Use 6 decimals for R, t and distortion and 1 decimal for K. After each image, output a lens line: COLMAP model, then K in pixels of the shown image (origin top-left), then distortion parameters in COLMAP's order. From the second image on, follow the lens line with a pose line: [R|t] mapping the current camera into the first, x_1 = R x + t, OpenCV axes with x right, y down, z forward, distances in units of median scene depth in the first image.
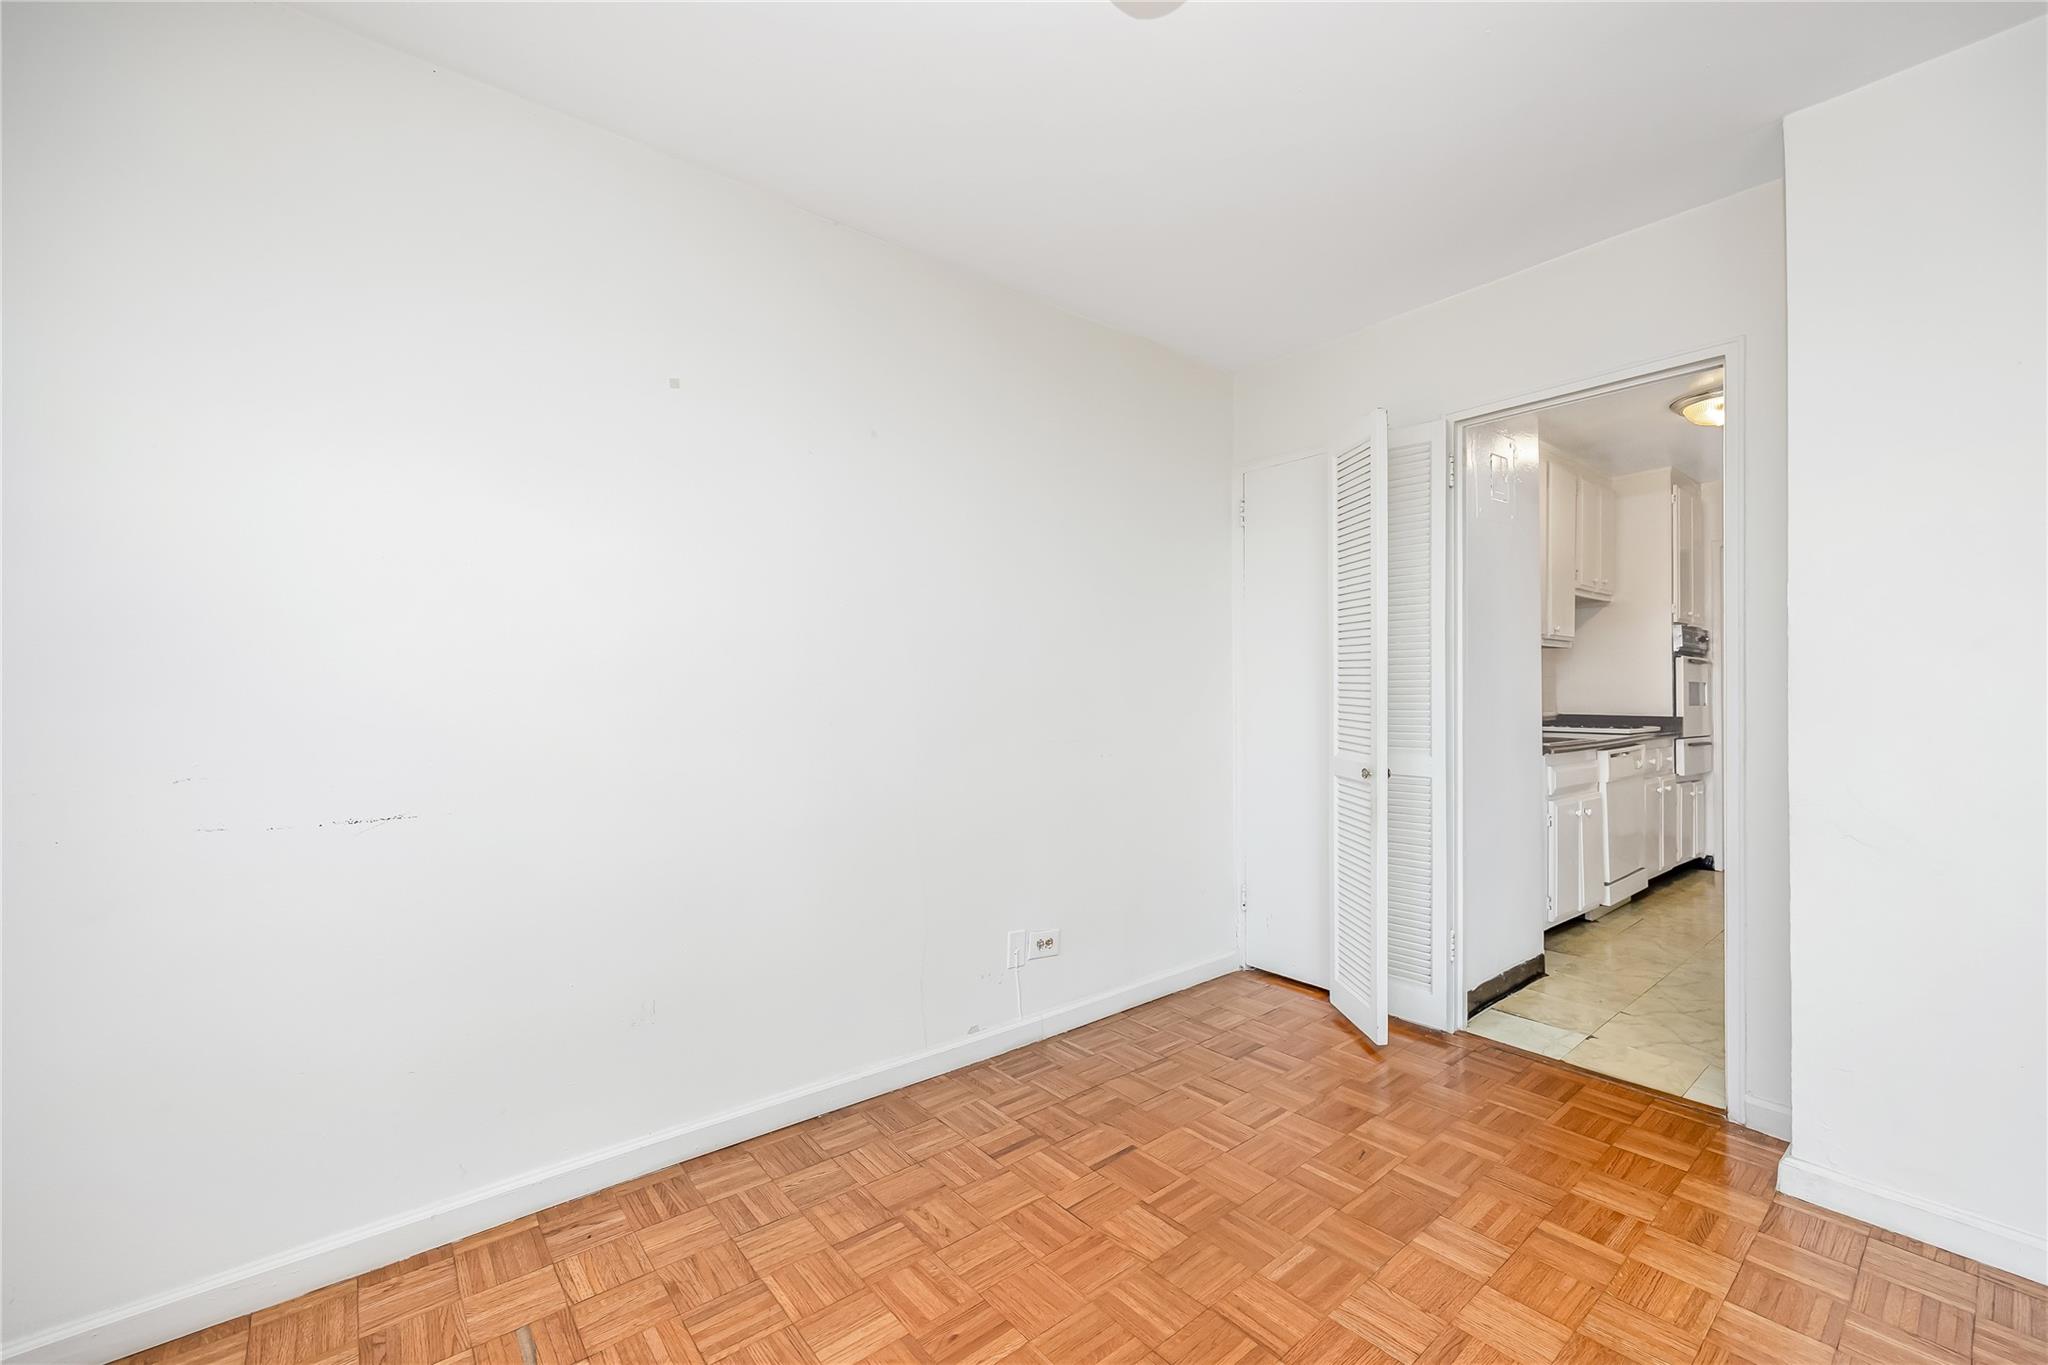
lens RADIAL K [[871.7, 0, 1022.8], [0, 871.7, 683.7], [0, 0, 1]] dist [0.008379, -0.000148]
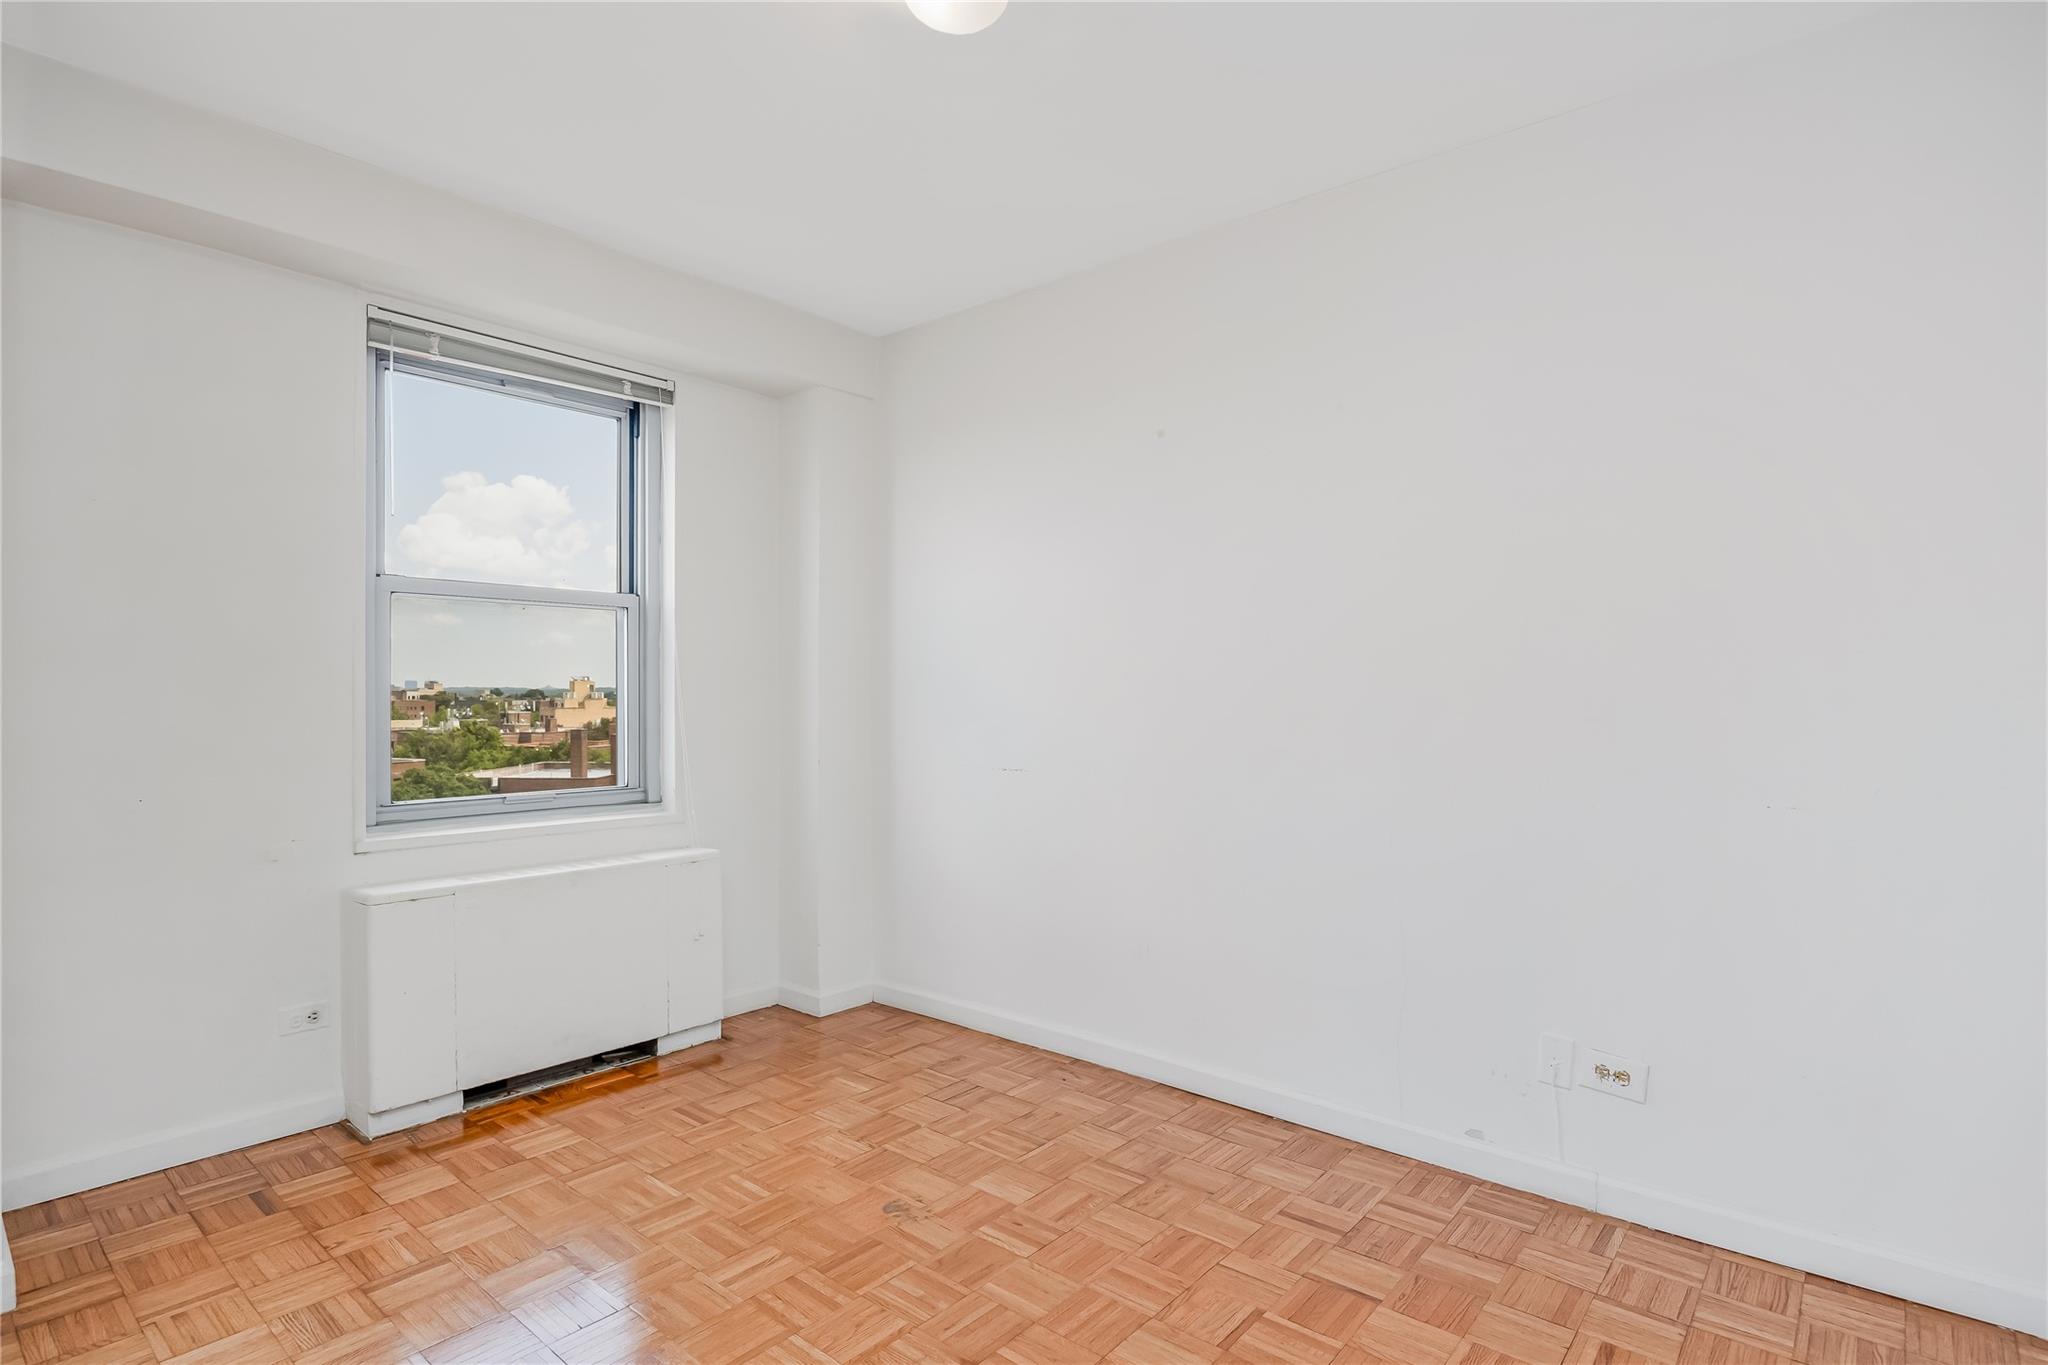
lens RADIAL K [[1079.0, 0, 1018.3], [0, 1079.0, 684.8], [0, 0, 1]] dist [-0.000693, -0.000241]
pose [[0.134055, -0.008207, -0.990940, 0.366050], [0.009800, 0.999928, -0.006956, 0.000518], [0.990925, -0.008779, 0.134126, 0.206546]]
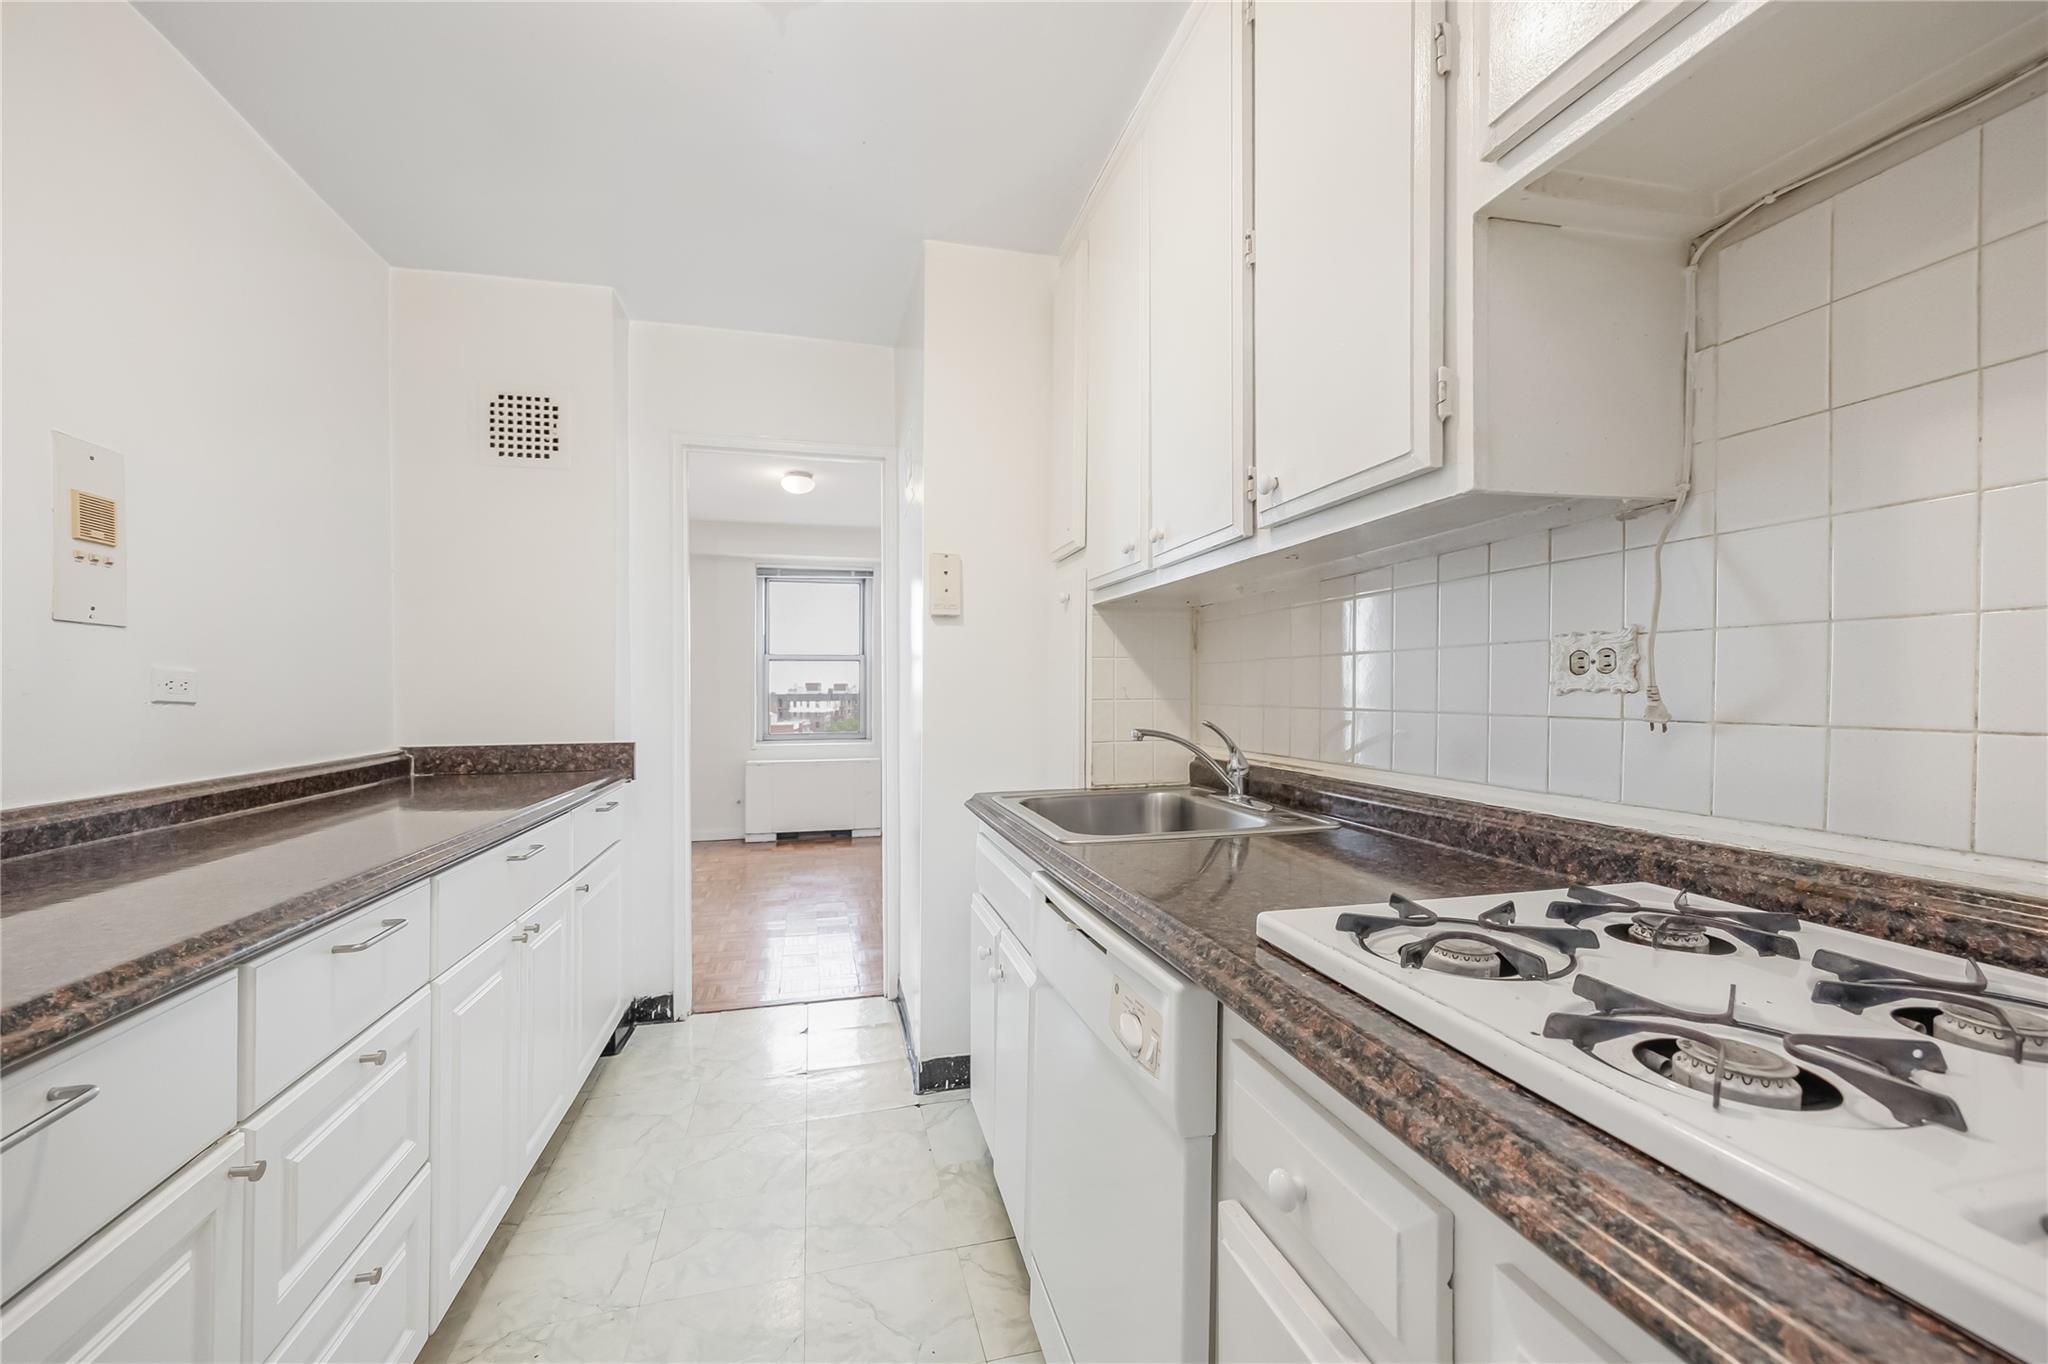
lens RADIAL K [[871.7, 0, 1020.1], [0, 871.7, 690.8], [0, 0, 1]] dist [0.008379, -0.000148]
pose [[-0.465347, -0.001390, -0.885127, 0.816725], [0.009758, 0.999930, -0.006700, 0.004361], [0.885074, -0.011755, -0.465301, 1.035160]]
